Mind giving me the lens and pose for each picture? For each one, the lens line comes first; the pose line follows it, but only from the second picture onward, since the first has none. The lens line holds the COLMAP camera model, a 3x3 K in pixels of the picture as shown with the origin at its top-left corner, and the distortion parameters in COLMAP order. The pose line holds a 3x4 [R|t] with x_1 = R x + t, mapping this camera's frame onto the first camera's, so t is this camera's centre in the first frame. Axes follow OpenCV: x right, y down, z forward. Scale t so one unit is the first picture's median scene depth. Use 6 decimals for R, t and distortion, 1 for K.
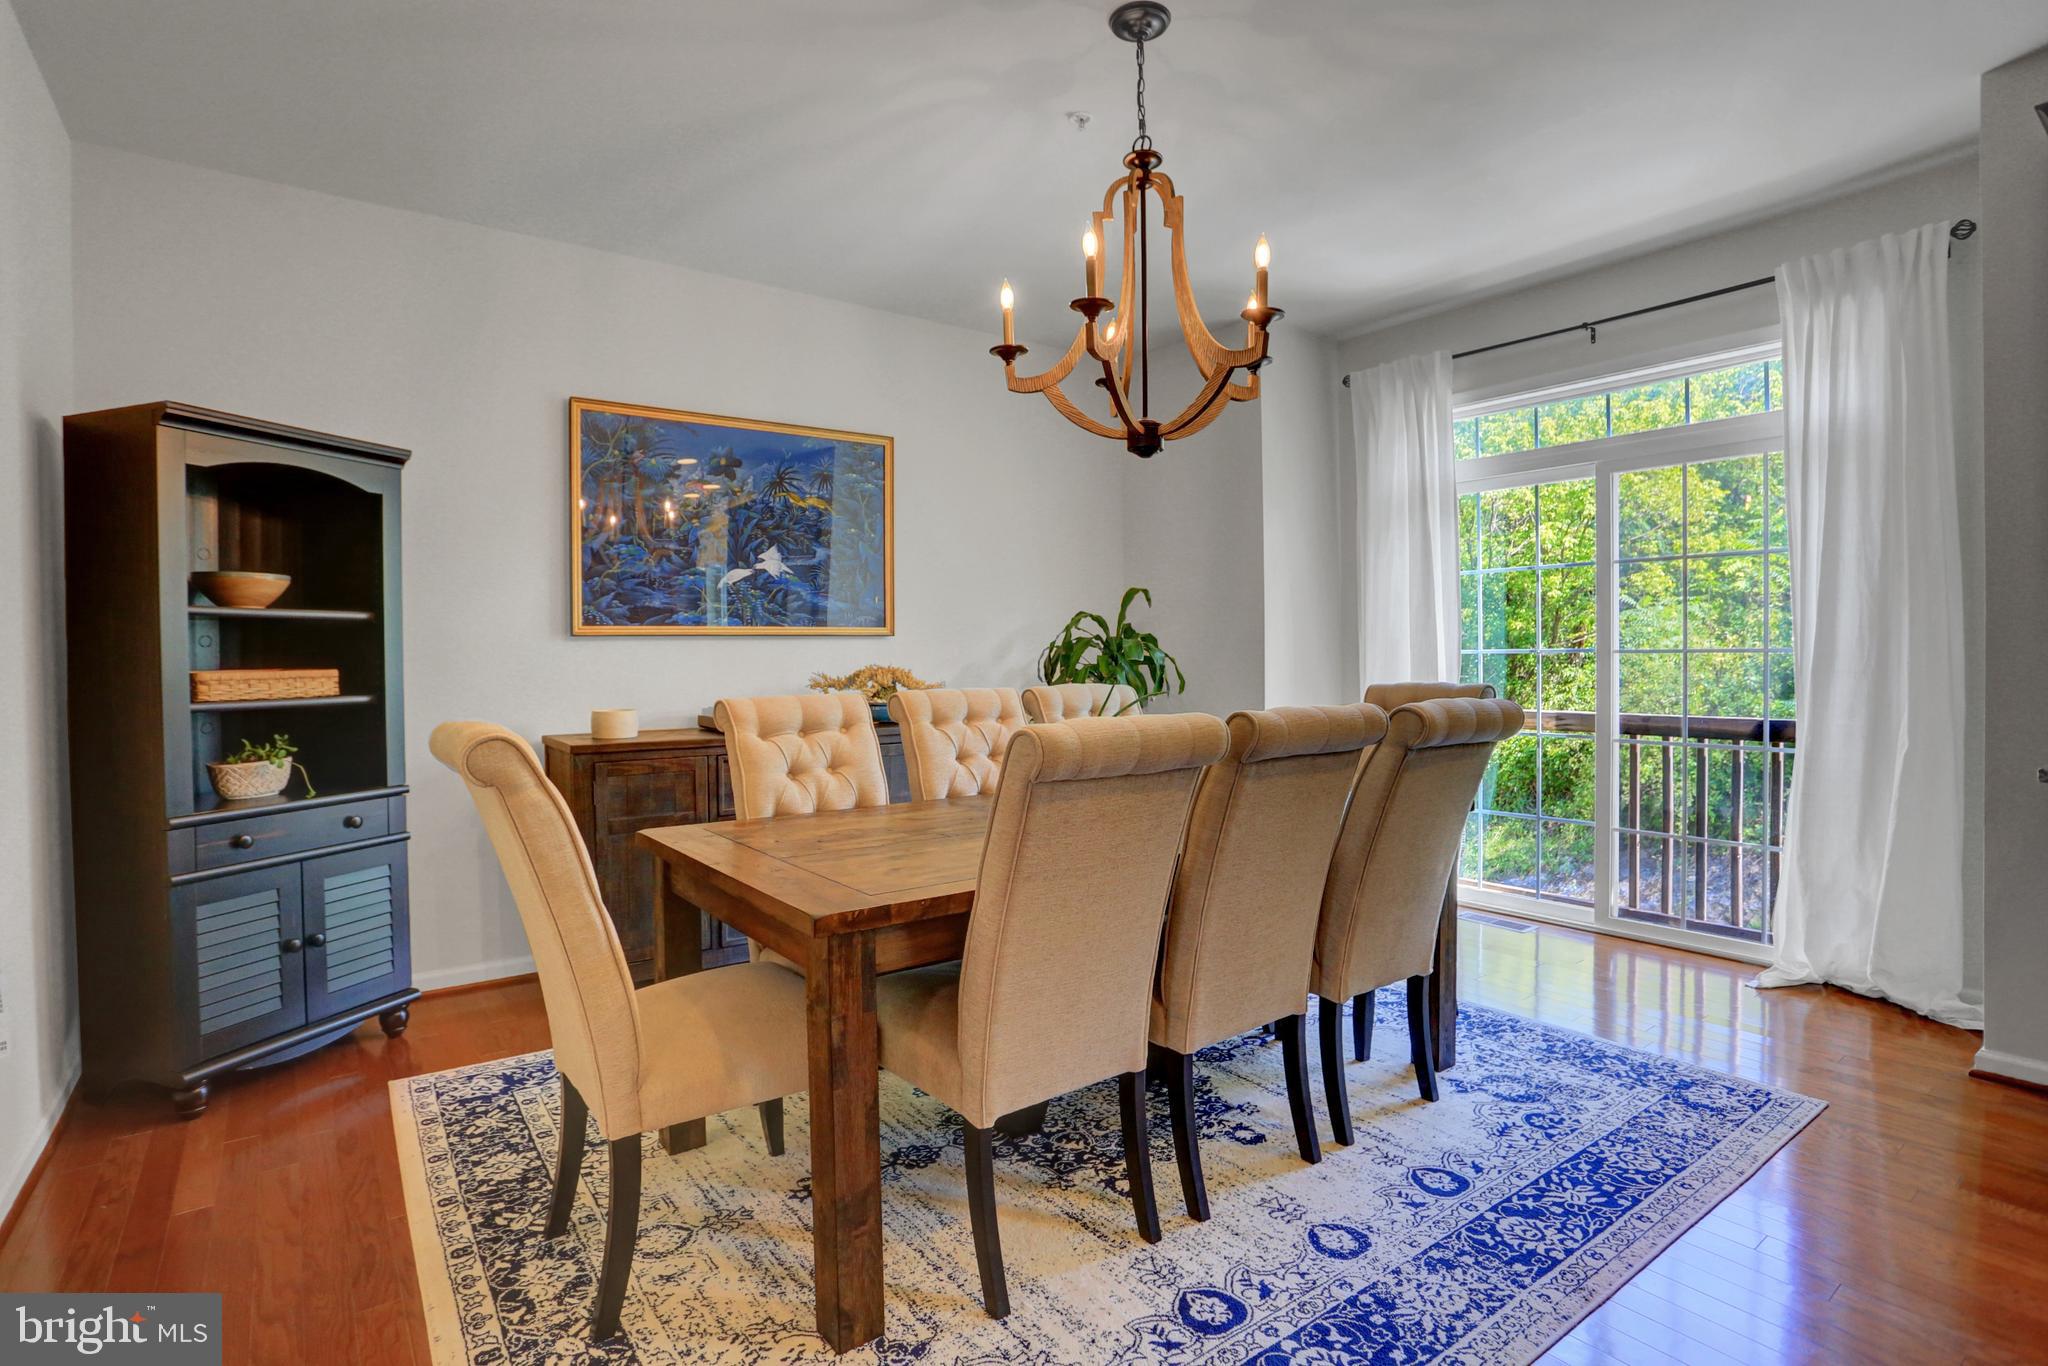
lens RADIAL K [[999.5, 0, 1029.3], [0, 999.5, 664.7], [0, 0, 1]] dist [-0.070679, 0.028930]
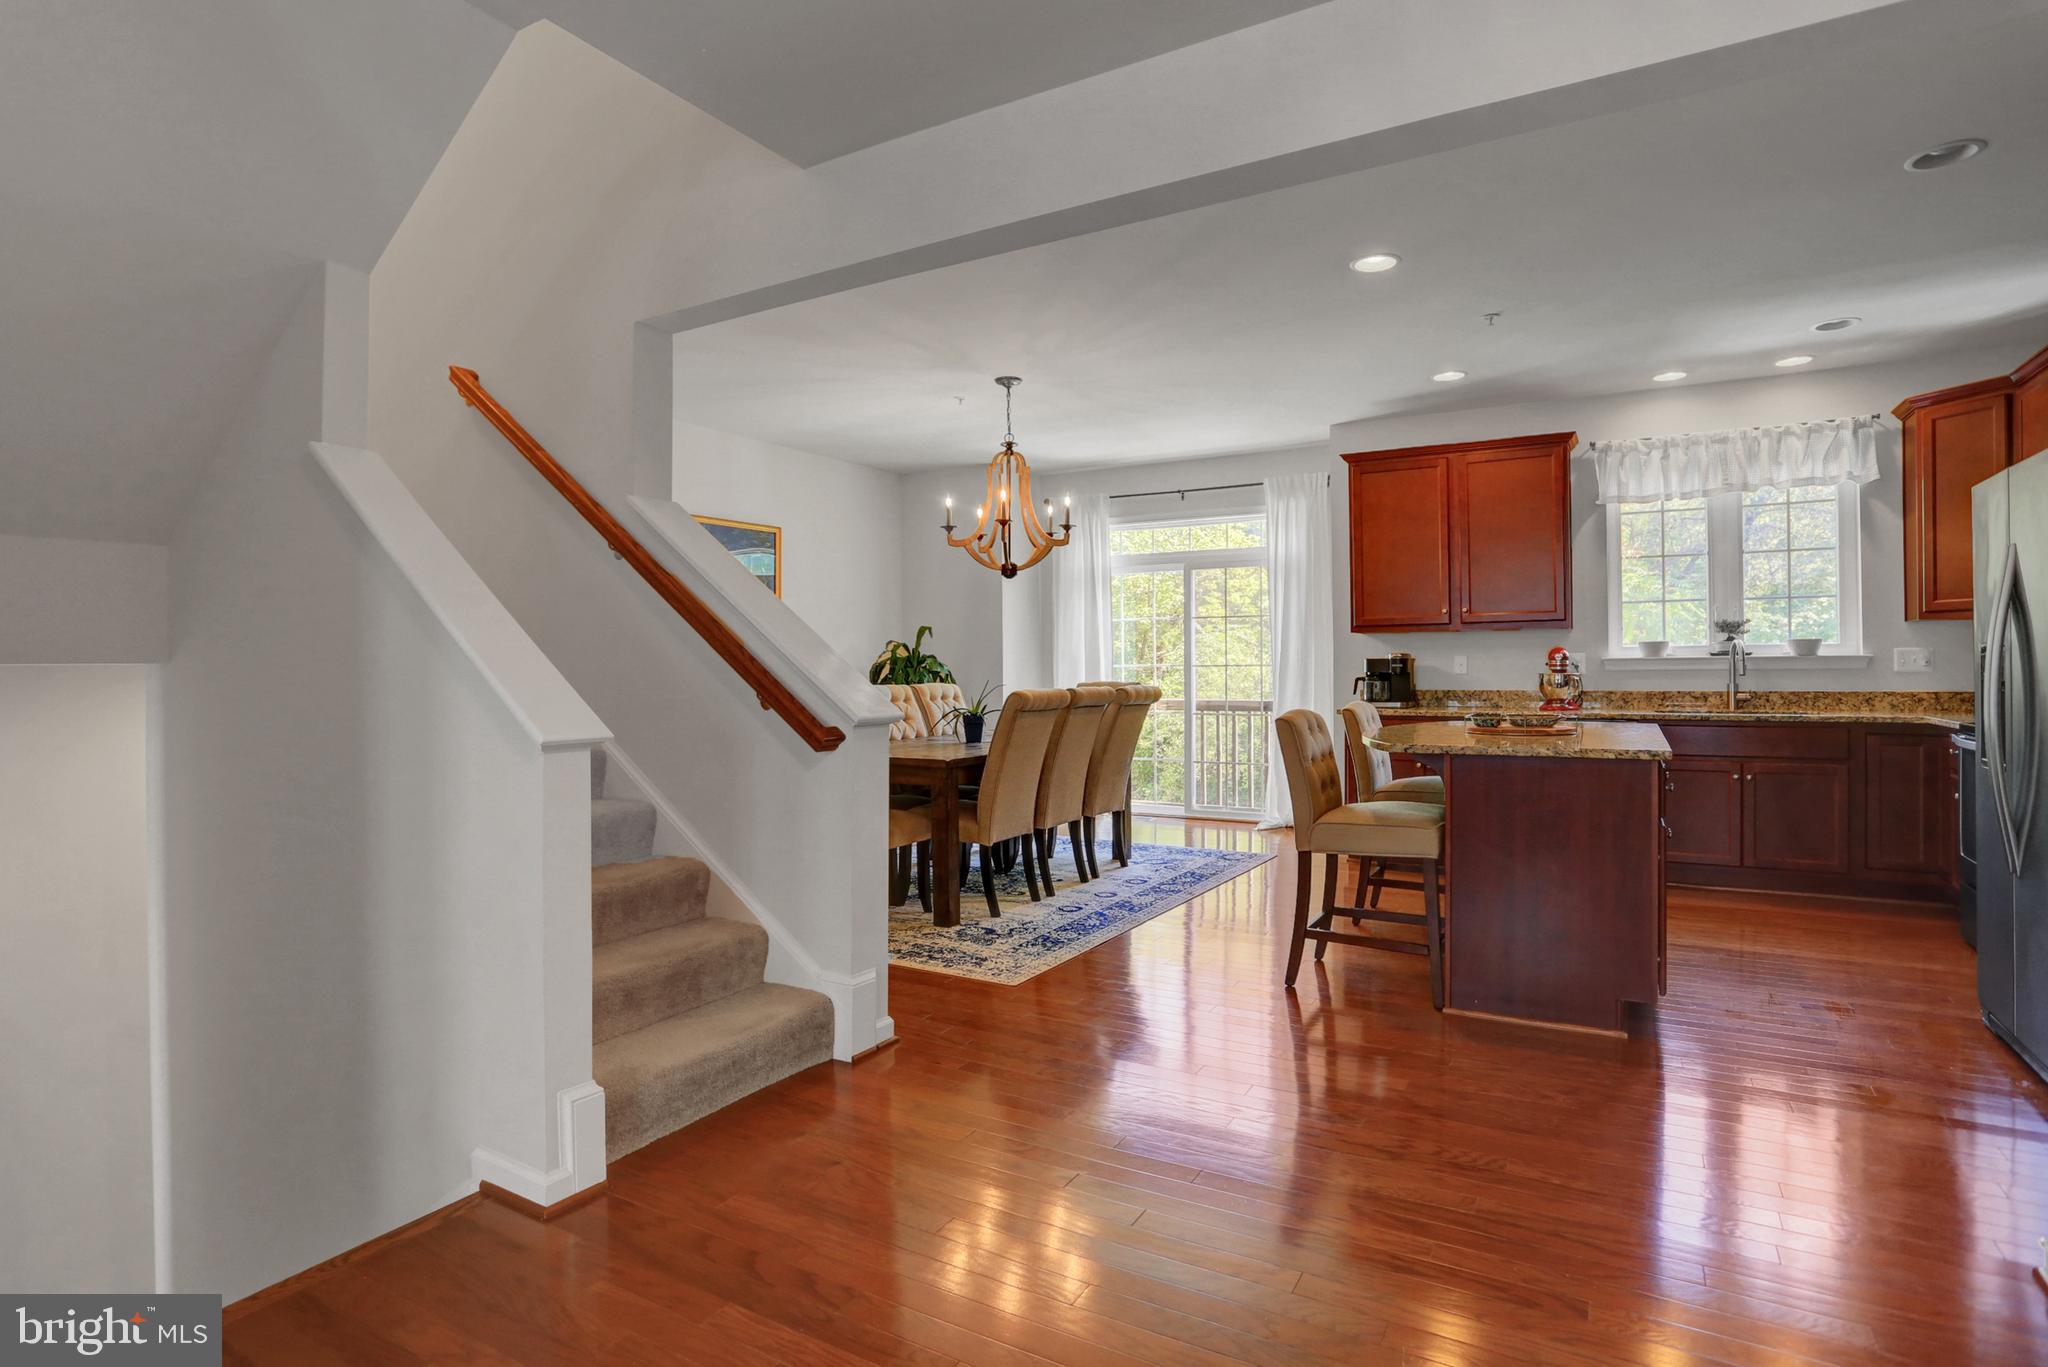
lens RADIAL K [[1066.8, 0, 1003.8], [0, 1066.8, 664.1], [0, 0, 1]] dist [-0.057343, 0.024831]
pose [[0.931342, 0.001524, 0.364141, -0.692968], [0.004304, 0.999875, -0.015193, 0.018388], [-0.364119, 0.015717, 0.931220, -1.105726]]
